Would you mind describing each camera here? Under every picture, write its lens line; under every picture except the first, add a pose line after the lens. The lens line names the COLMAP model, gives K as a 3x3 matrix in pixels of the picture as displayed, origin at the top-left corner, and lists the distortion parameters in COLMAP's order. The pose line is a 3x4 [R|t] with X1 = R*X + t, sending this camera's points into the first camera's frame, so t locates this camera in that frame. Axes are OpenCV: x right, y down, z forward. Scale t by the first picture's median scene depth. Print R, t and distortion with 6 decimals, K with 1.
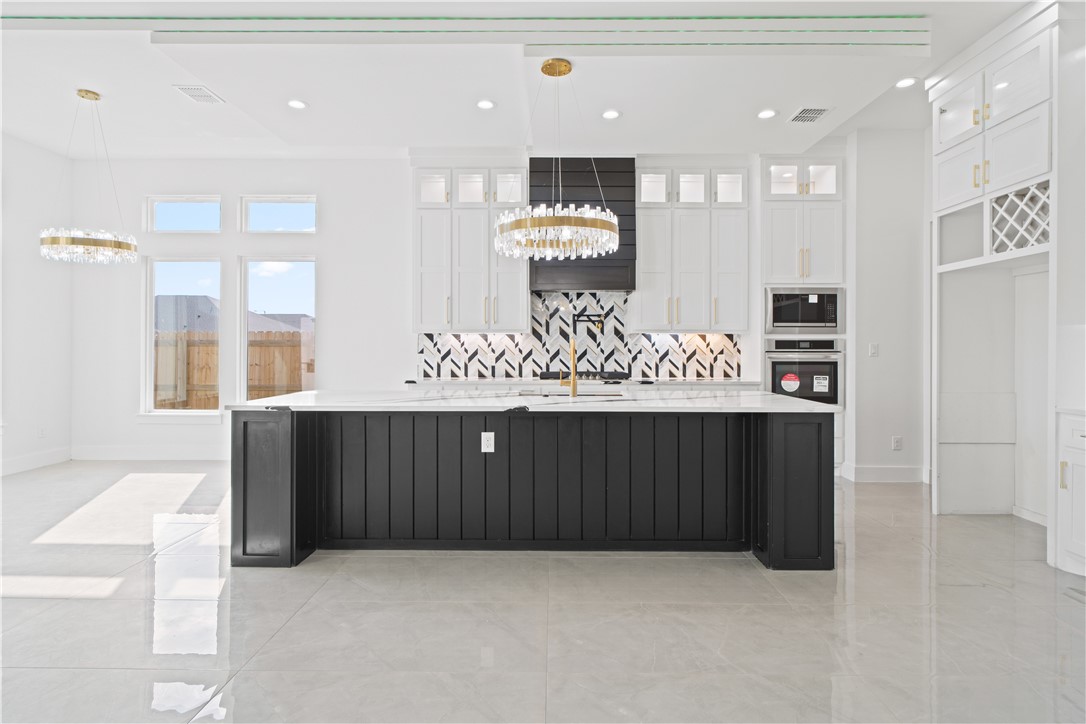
lens RADIAL K [[561.8, 0, 544.5], [0, 561.8, 350.6], [0, 0, 1]] dist [-0.000412, -0.001101]
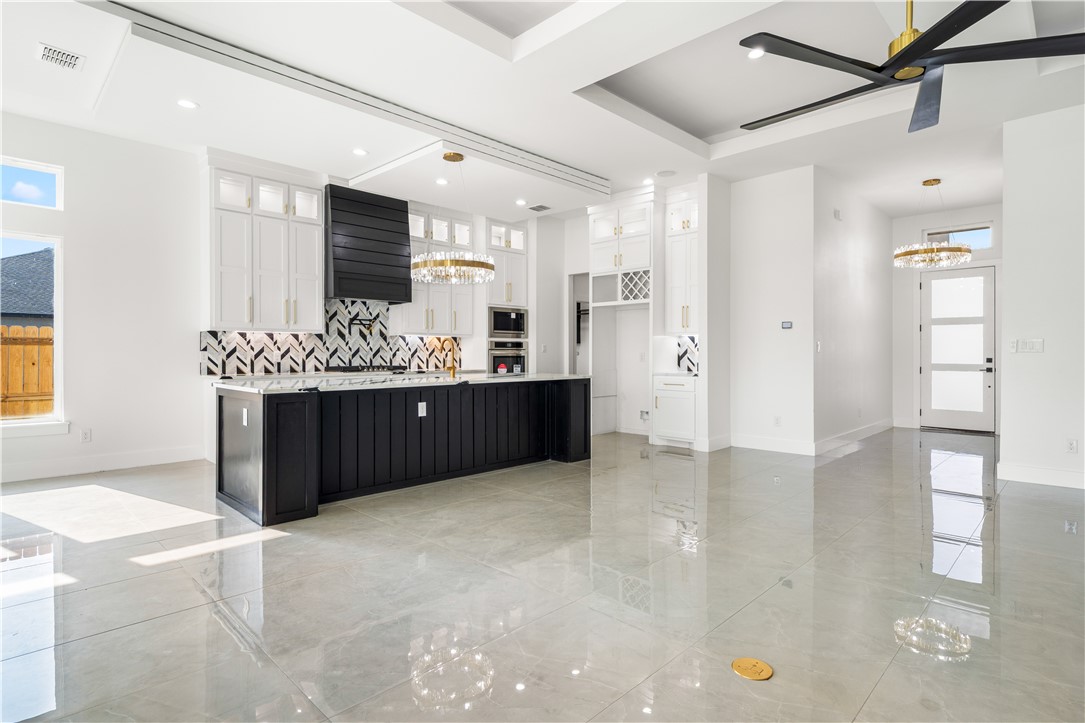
lens RADIAL K [[561.3, 0, 538.2], [0, 561.3, 354.0], [0, 0, 1]] dist [-0.000412, -0.001101]
pose [[0.699067, -0.003046, 0.715050, -0.523593], [0.003669, 0.999993, 0.000673, 0.012259], [-0.715047, 0.002153, 0.699073, -0.122913]]
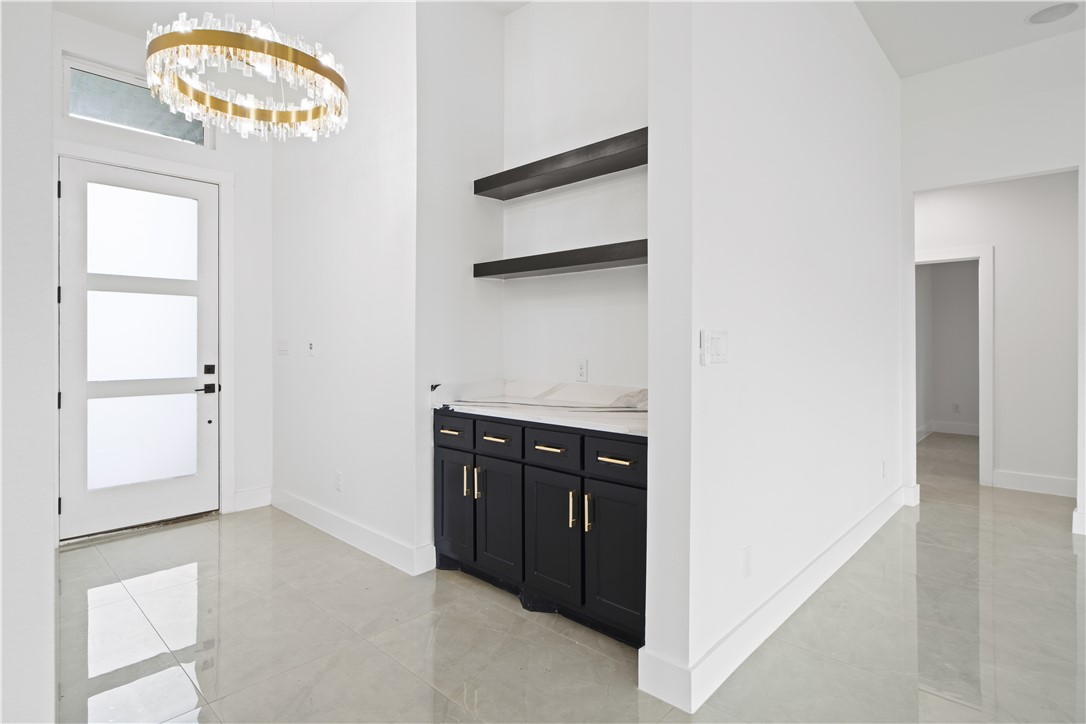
lens RADIAL K [[561.8, 0, 548.4], [0, 561.8, 342.5], [0, 0, 1]] dist [-0.000412, -0.001101]
pose [[-0.716865, 0.006547, 0.697181, 0.375077], [0.007715, 0.999969, -0.001458, 0.004208], [-0.697169, 0.004333, -0.716894, 0.224037]]
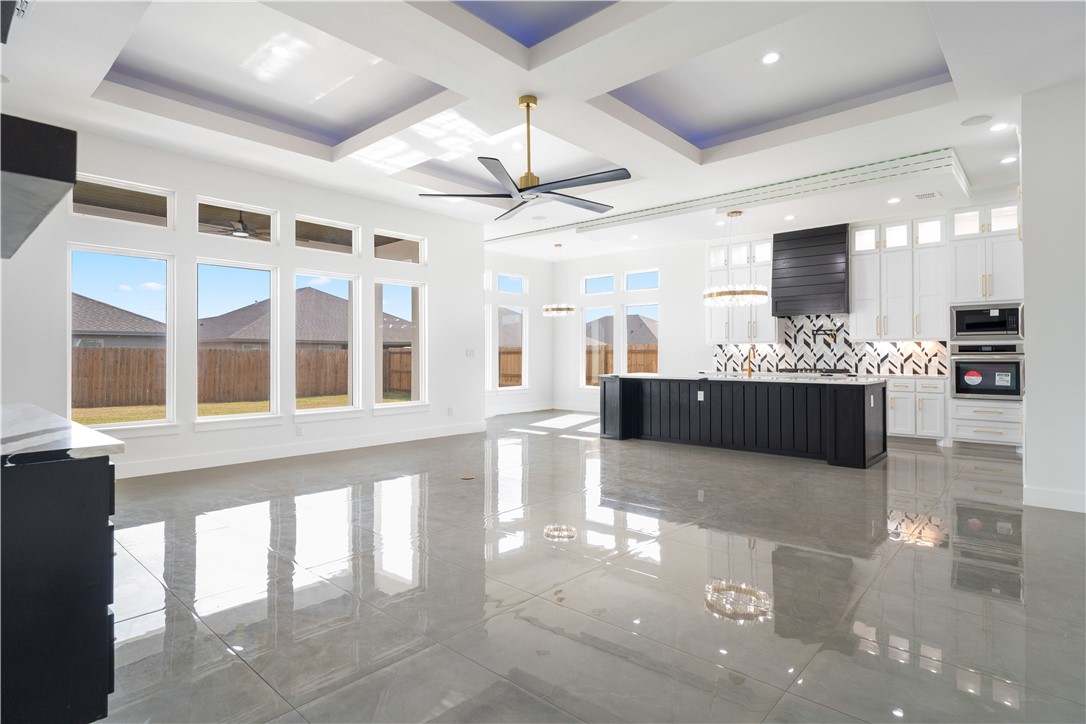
lens RADIAL K [[561.8, 0, 536.8], [0, 561.8, 351.5], [0, 0, 1]] dist [-0.000412, -0.001101]
pose [[0.746603, -0.009070, -0.665208, 0.491982], [-0.000119, 0.999905, -0.013768, 0.012701], [0.665270, 0.010358, 0.746531, -0.585412]]
